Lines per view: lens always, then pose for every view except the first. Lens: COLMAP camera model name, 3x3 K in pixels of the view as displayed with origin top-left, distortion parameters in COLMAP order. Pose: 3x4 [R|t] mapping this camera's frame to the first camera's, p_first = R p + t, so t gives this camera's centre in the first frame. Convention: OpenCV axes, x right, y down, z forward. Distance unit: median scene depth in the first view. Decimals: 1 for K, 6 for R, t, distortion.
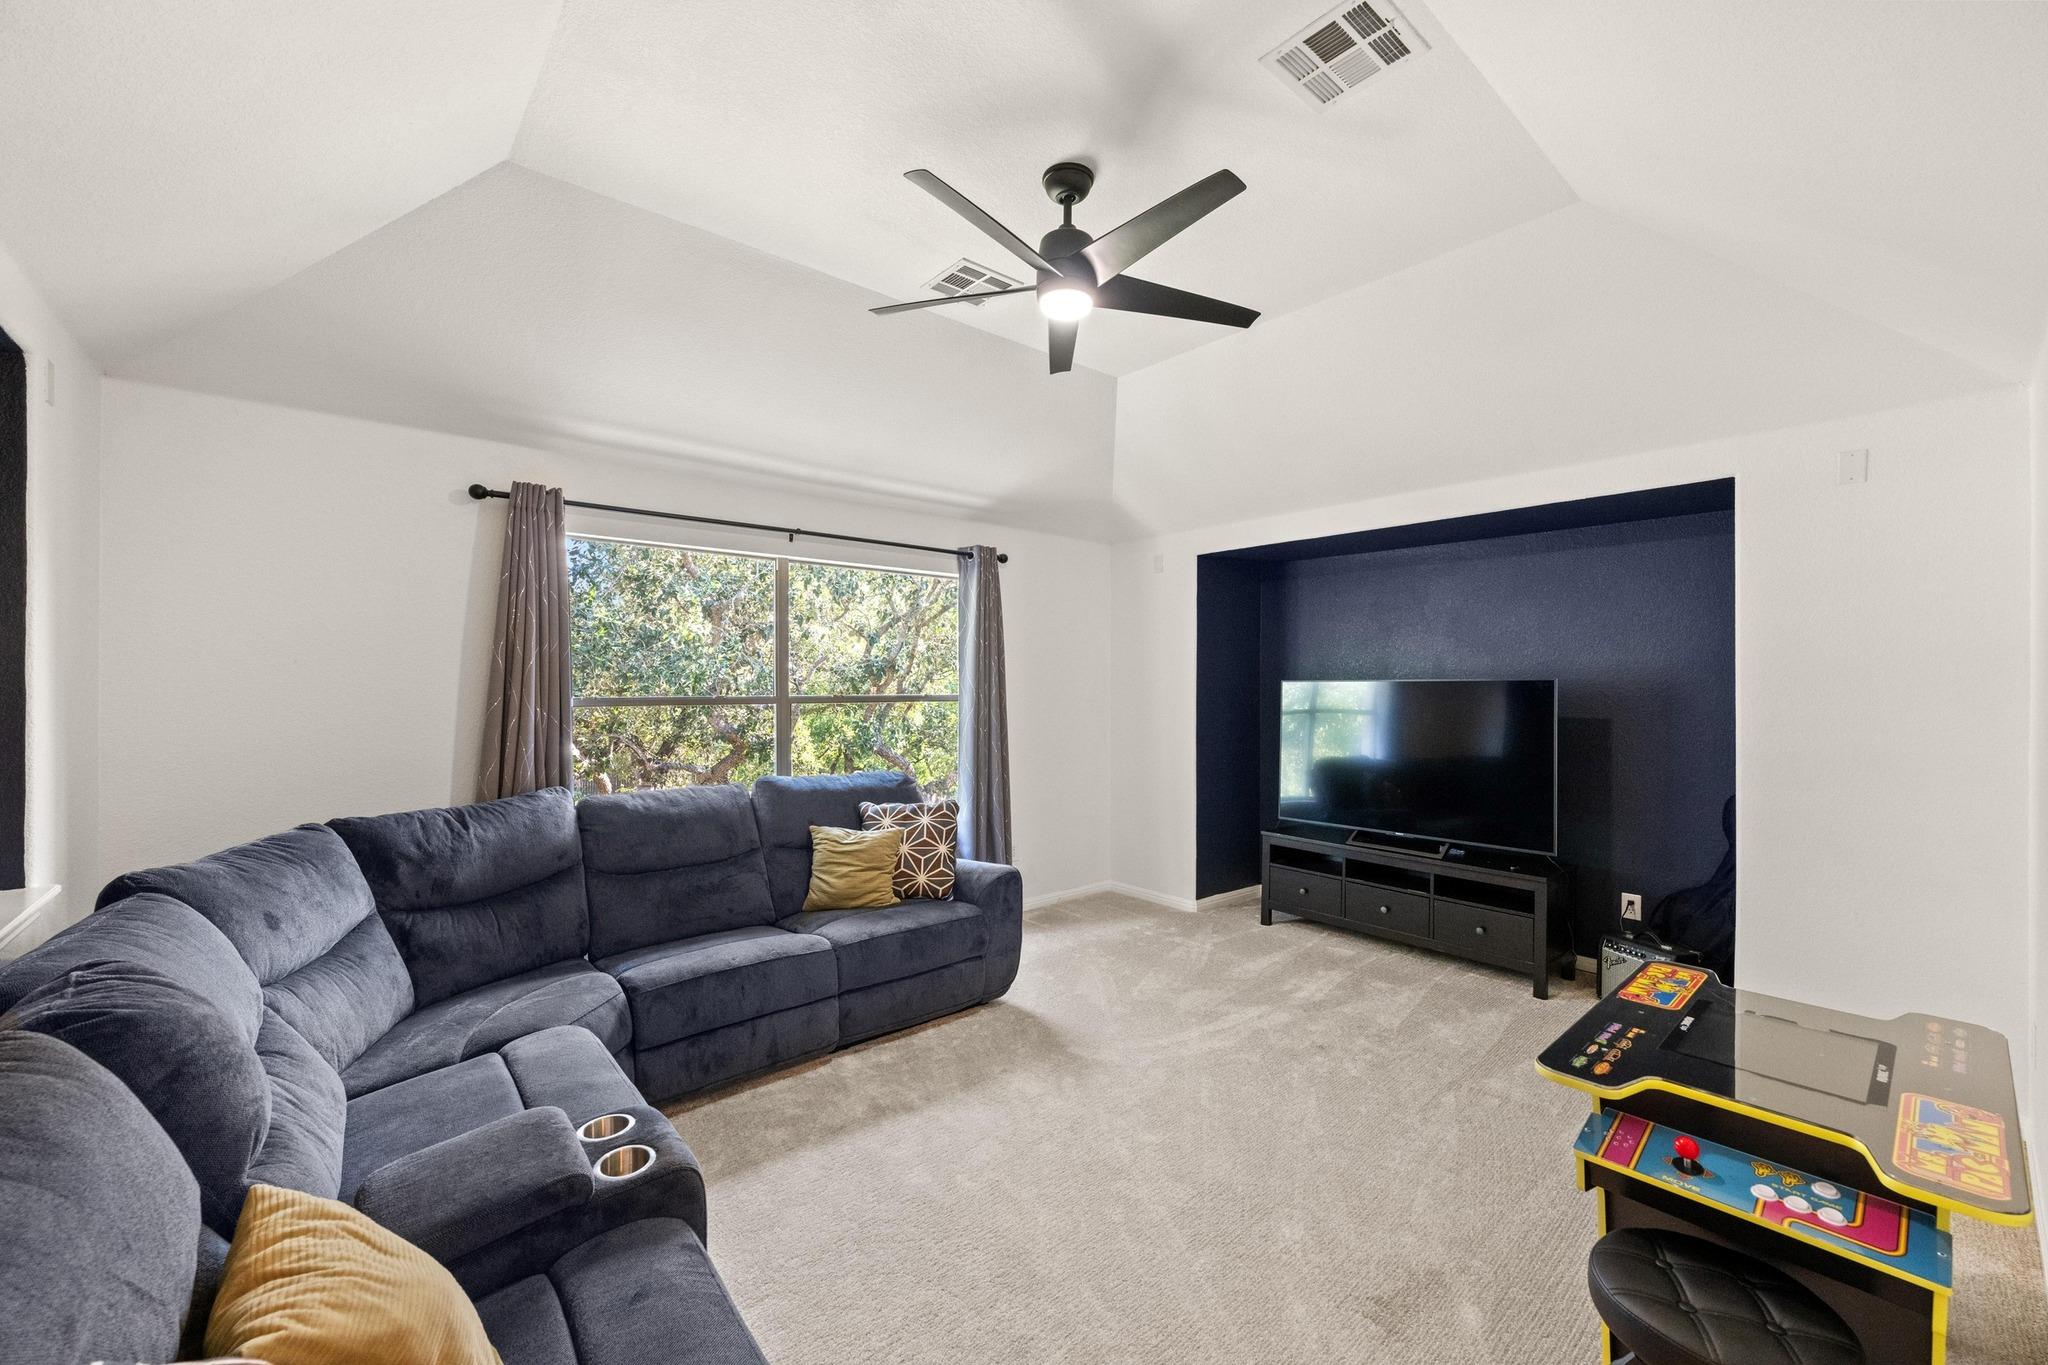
lens RADIAL K [[815.5, 0, 1026.9], [0, 815.5, 683.1], [0, 0, 1]] dist [-0.006176, 0.001781]
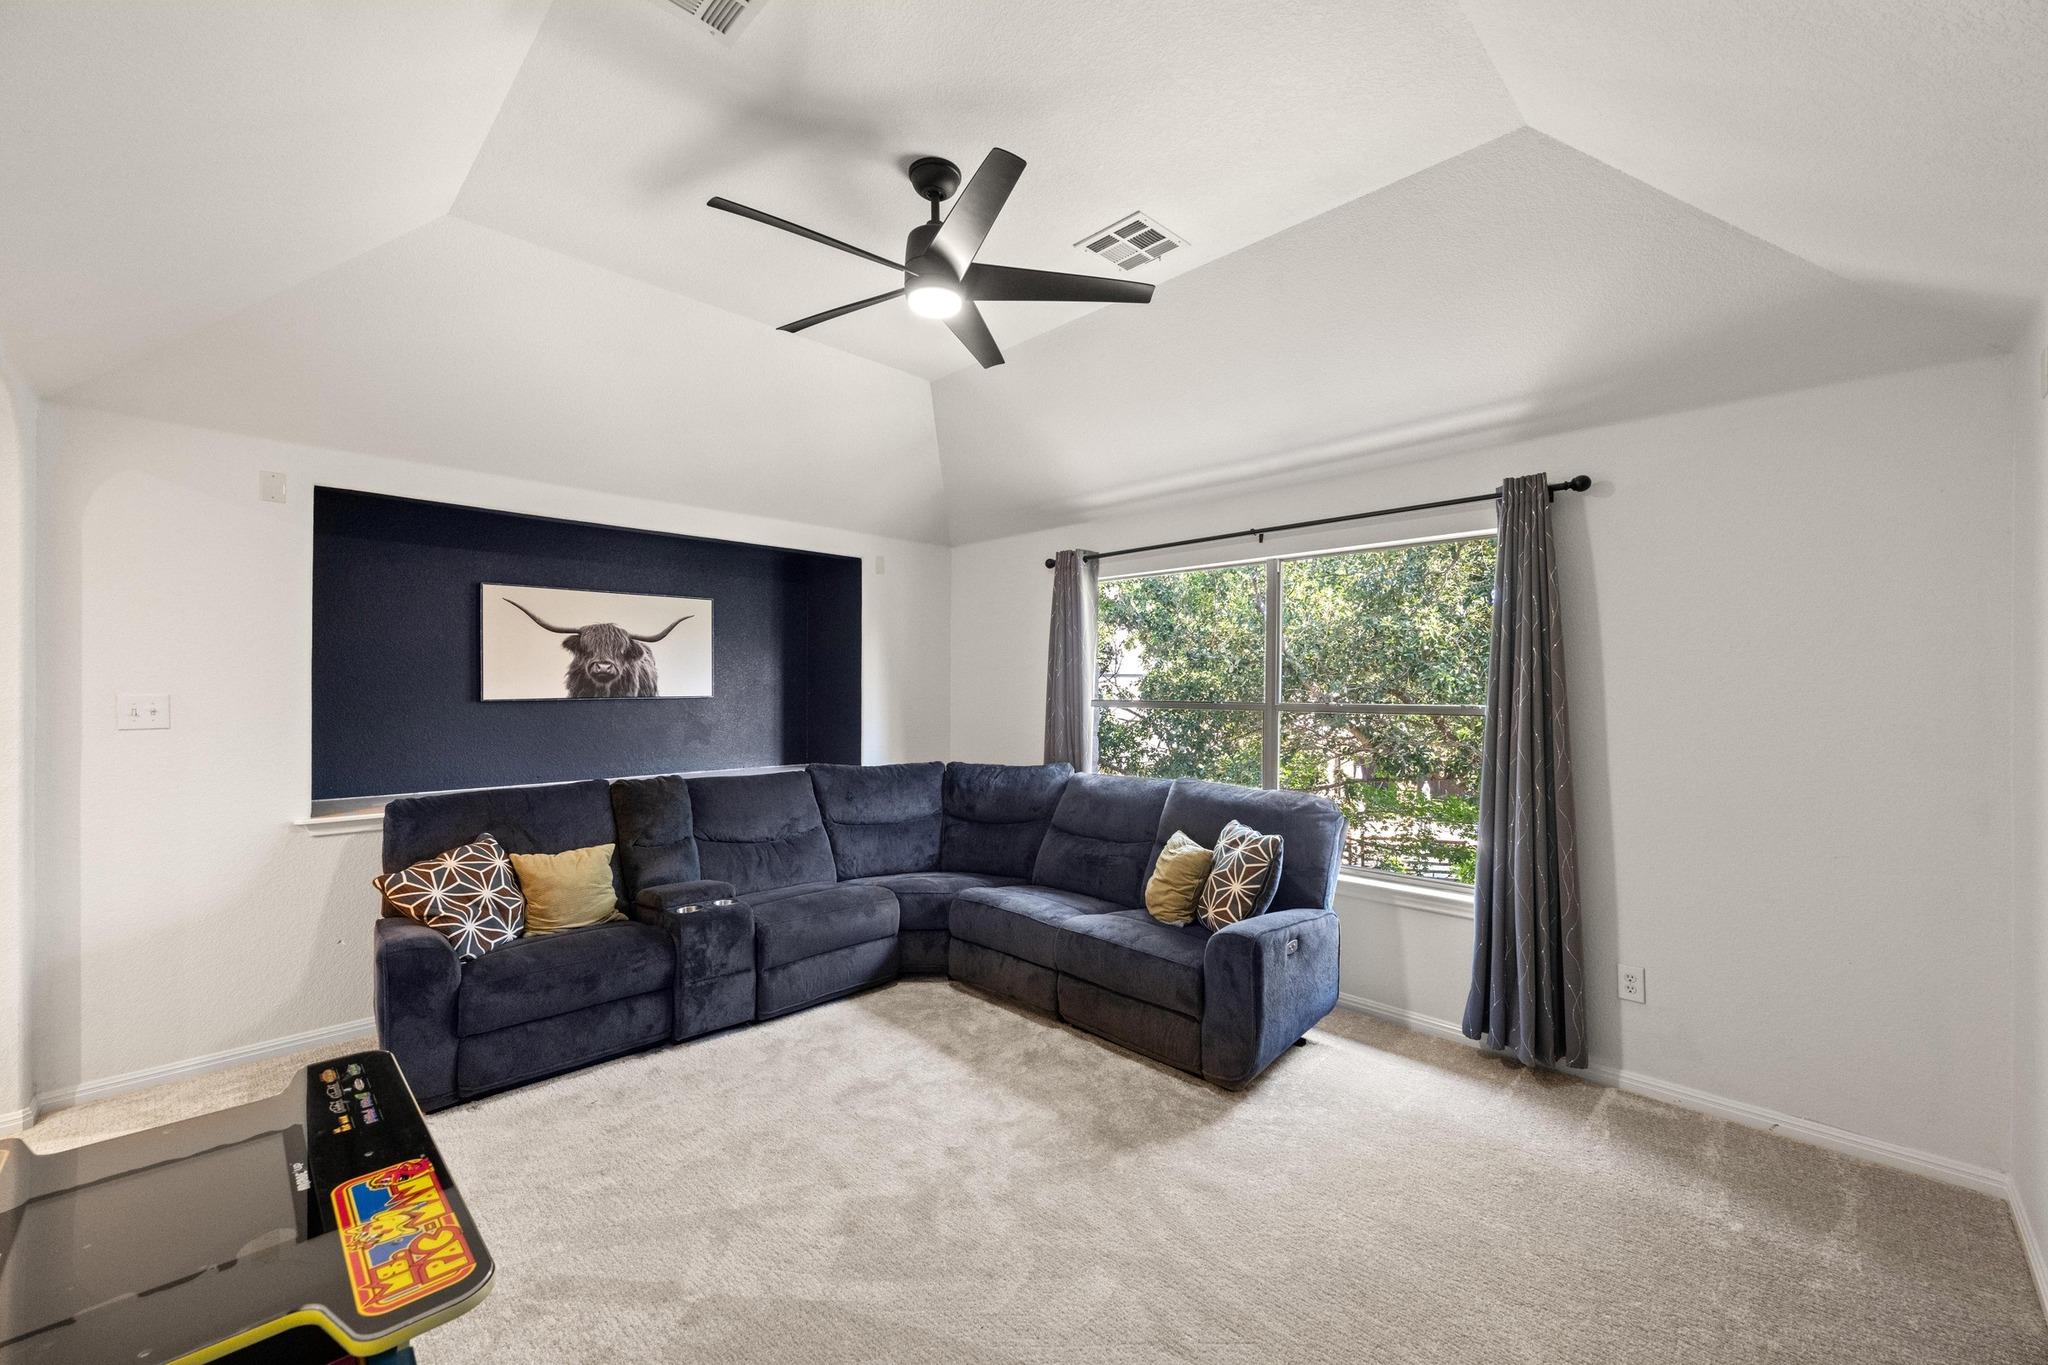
lens RADIAL K [[815.5, 0, 1025.7], [0, 815.5, 683.3], [0, 0, 1]] dist [-0.006176, 0.001781]
pose [[0.066591, -0.004327, -0.997771, 0.947311], [-0.001196, 0.999990, -0.004416, -0.003734], [0.997780, 0.001488, 0.066585, 0.959742]]
